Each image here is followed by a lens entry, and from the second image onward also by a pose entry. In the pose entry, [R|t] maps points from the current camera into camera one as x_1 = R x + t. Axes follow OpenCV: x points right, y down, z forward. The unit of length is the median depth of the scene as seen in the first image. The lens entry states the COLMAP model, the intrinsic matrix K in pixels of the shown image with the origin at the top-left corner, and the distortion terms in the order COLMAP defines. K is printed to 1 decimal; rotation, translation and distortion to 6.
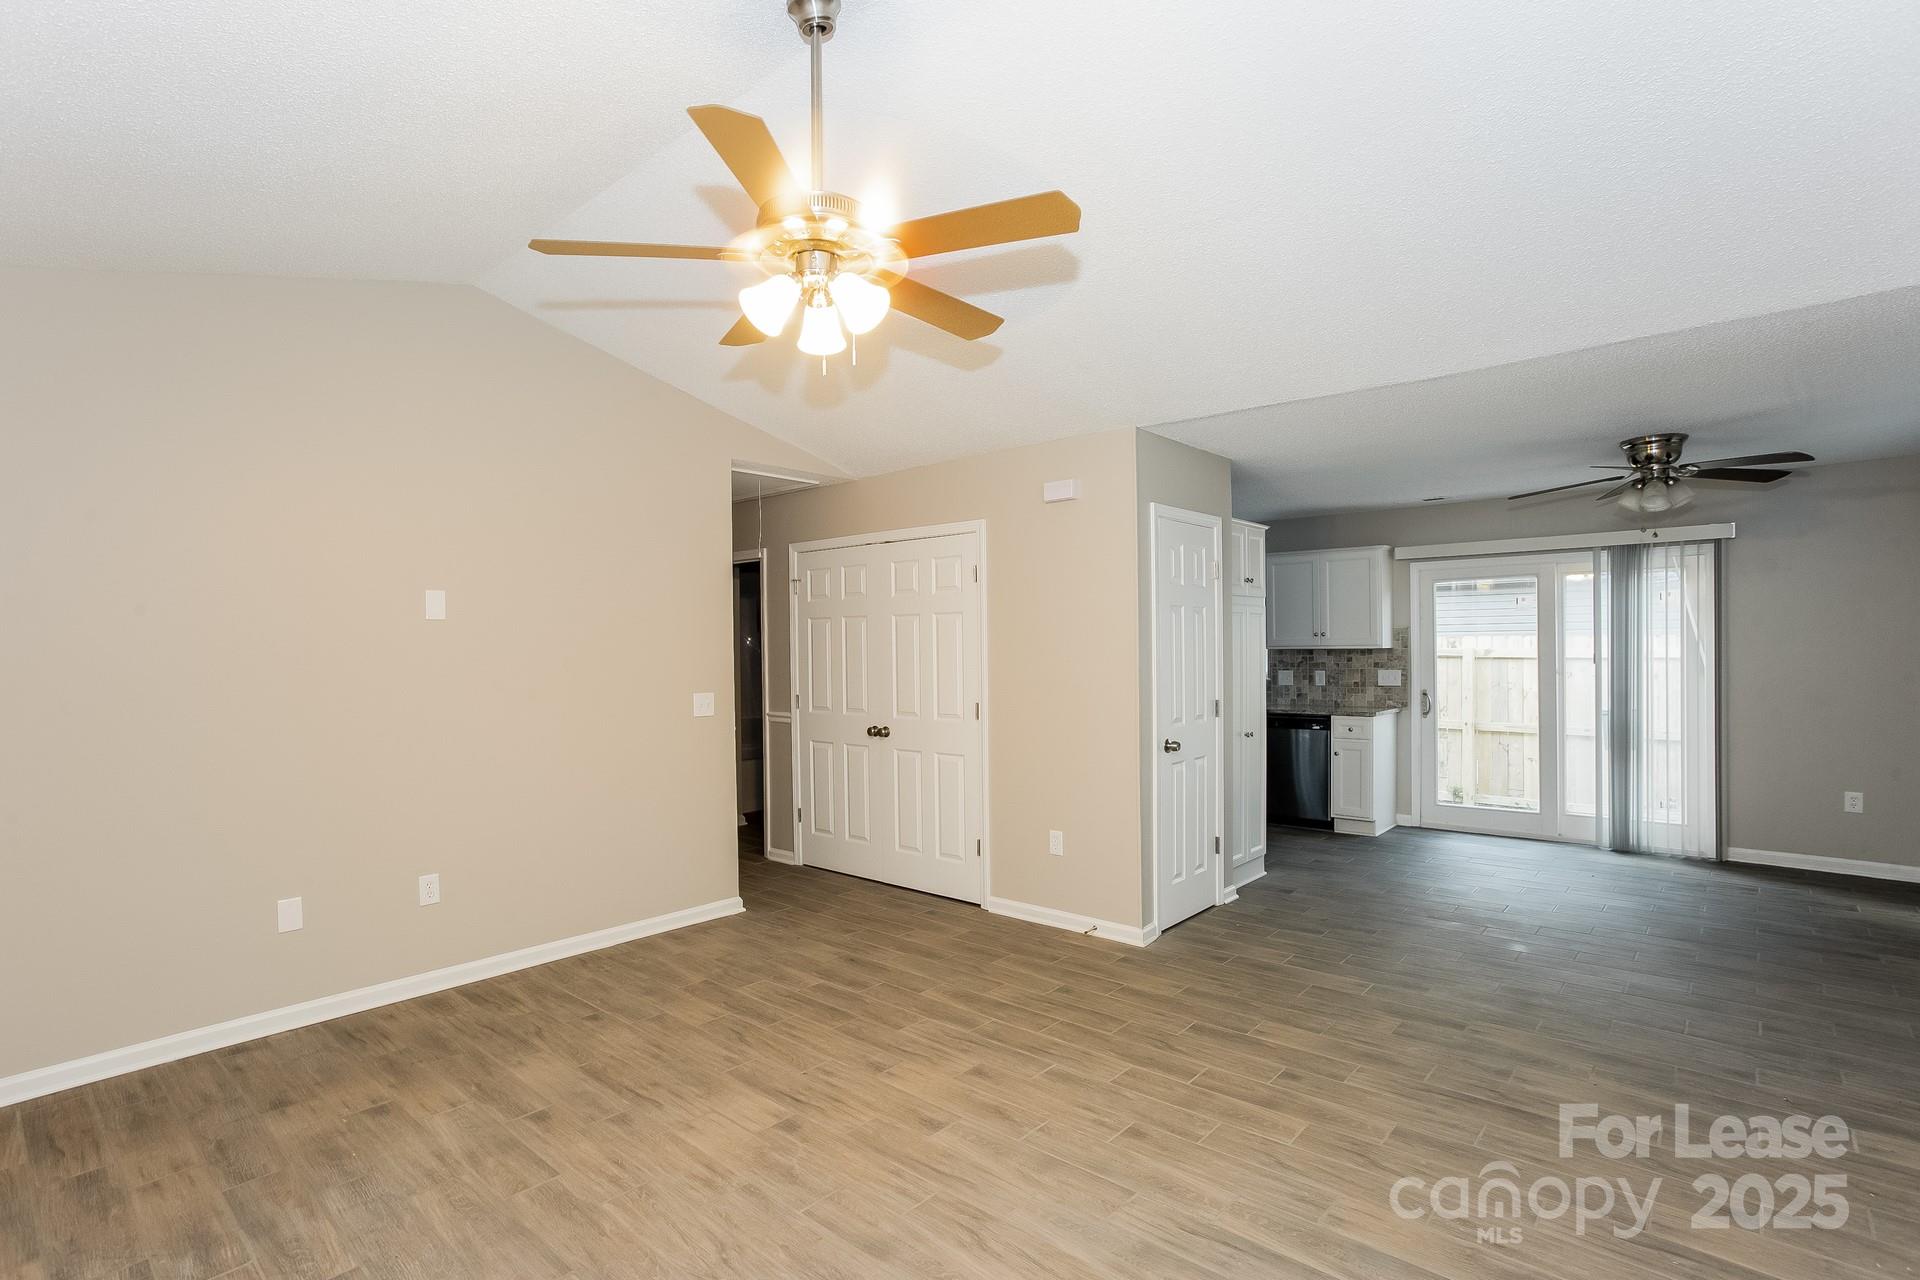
lens RADIAL K [[909.6, 0, 956.1], [0, 909.6, 651.1], [0, 0, 1]] dist [-0.064780, 0.029465]
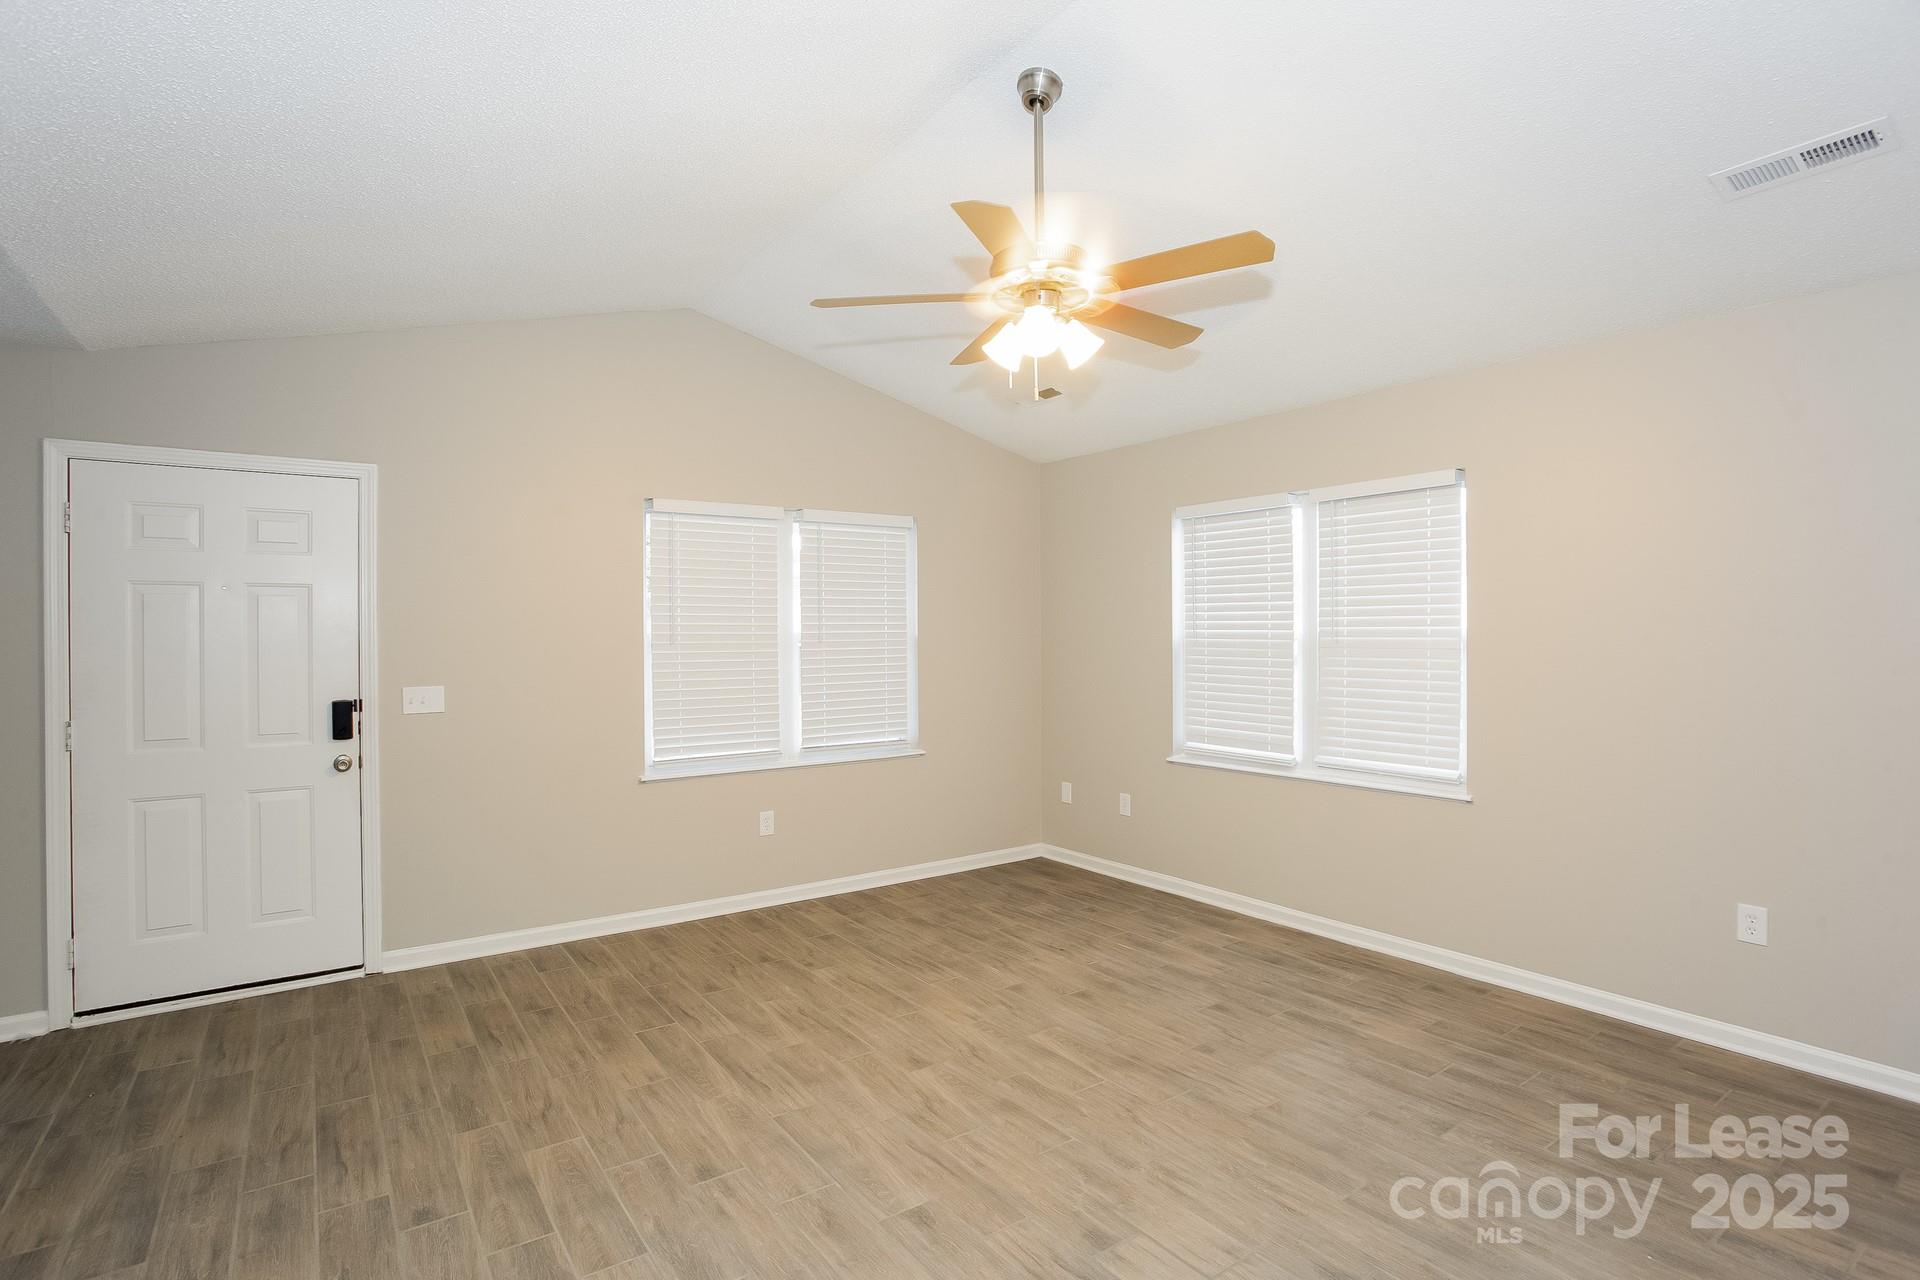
lens RADIAL K [[950.2, 0, 949.8], [0, 950.2, 633.8], [0, 0, 1]] dist [-0.078215, 0.025427]
pose [[-0.972340, 0.018865, 0.232808, -0.233897], [0.020344, 0.999785, 0.003949, 0.001081], [-0.232683, 0.008576, -0.972515, 1.639830]]
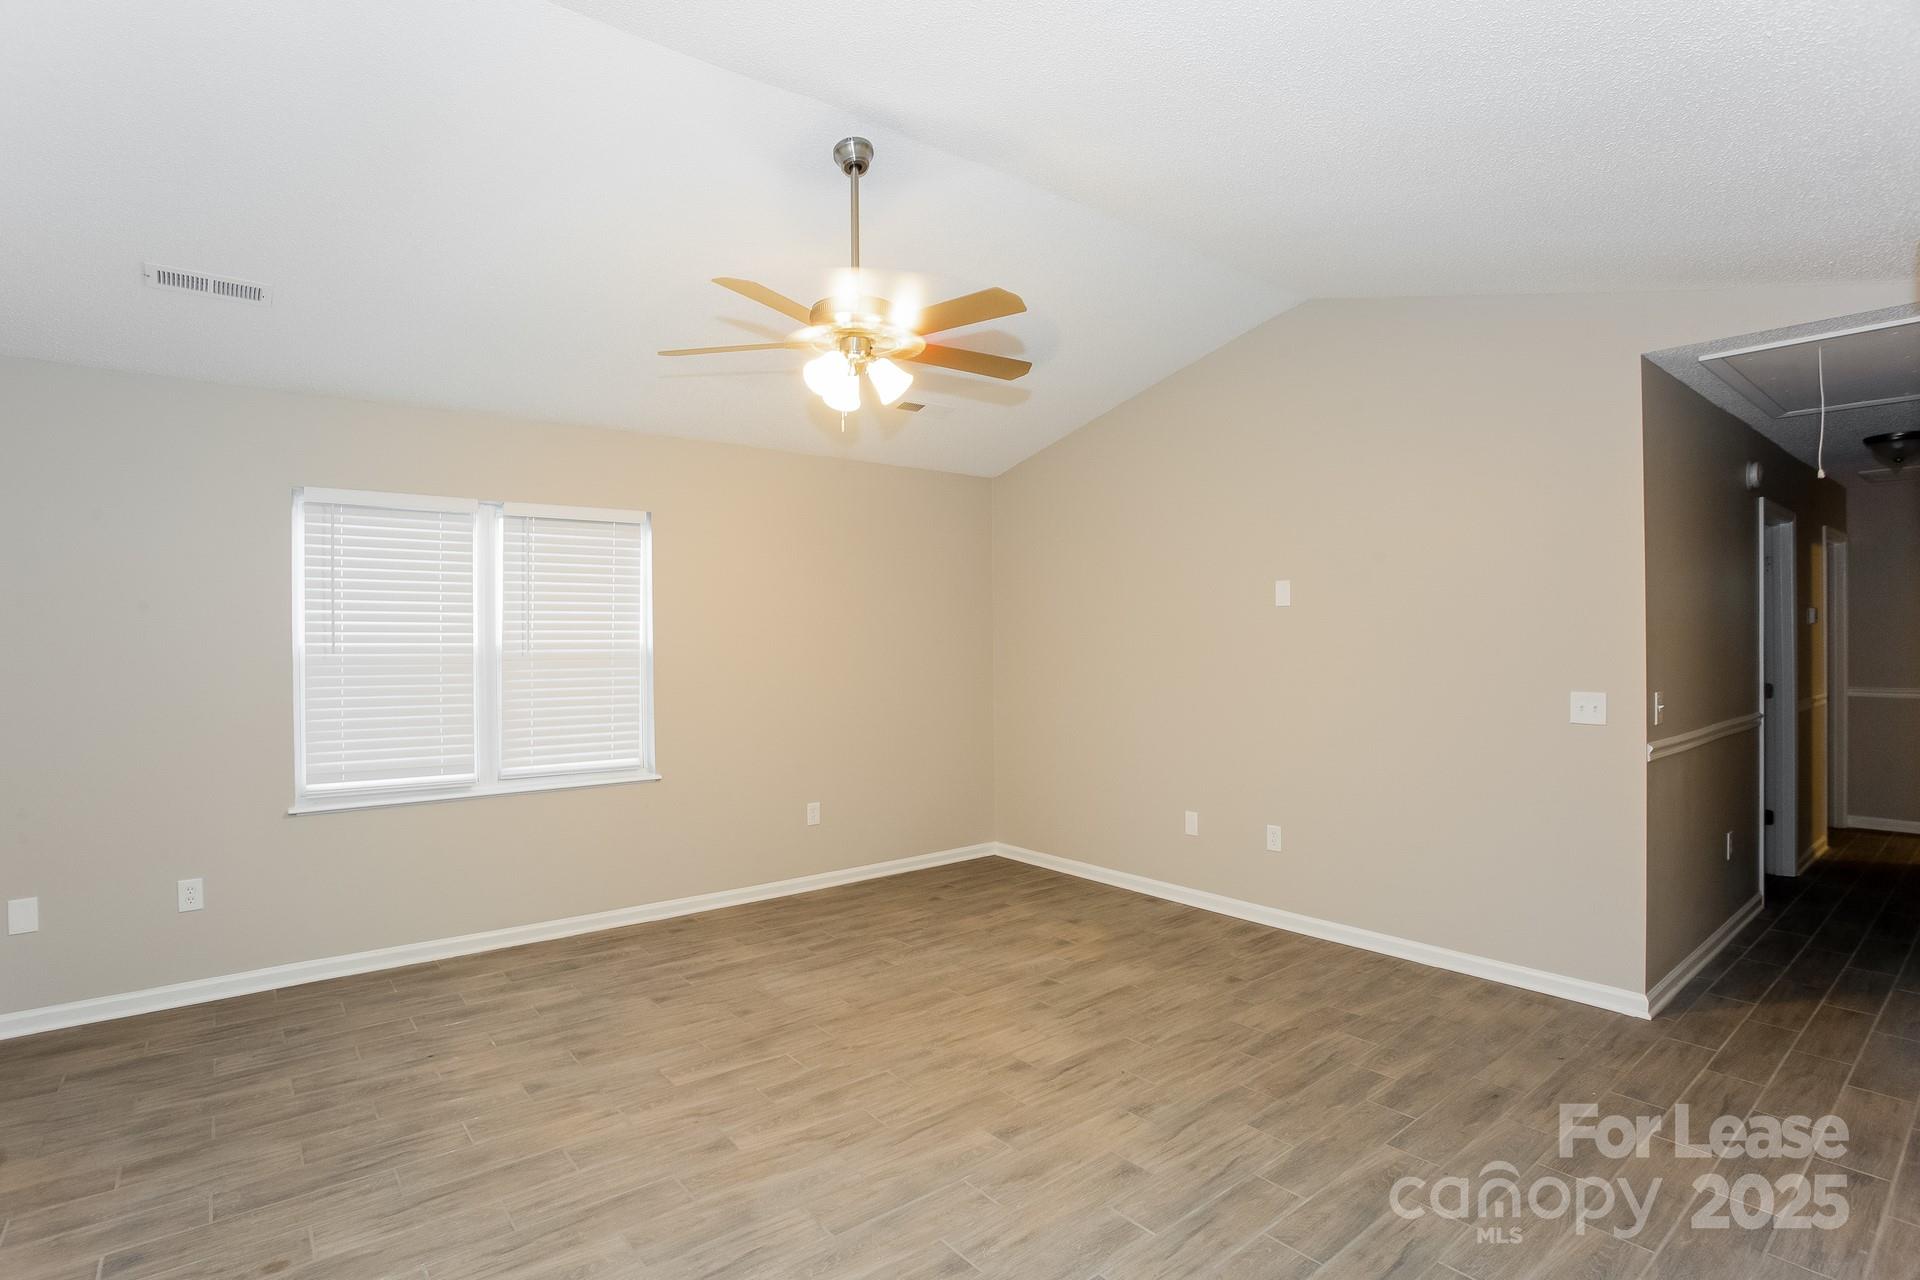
lens RADIAL K [[950.2, 0, 949.8], [0, 950.2, 633.8], [0, 0, 1]] dist [-0.078215, 0.025427]
pose [[-0.162454, 0.010938, -0.986656, 0.877593], [0.002202, 0.999940, 0.010723, -0.015908], [0.986714, -0.000431, -0.162468, 1.003837]]
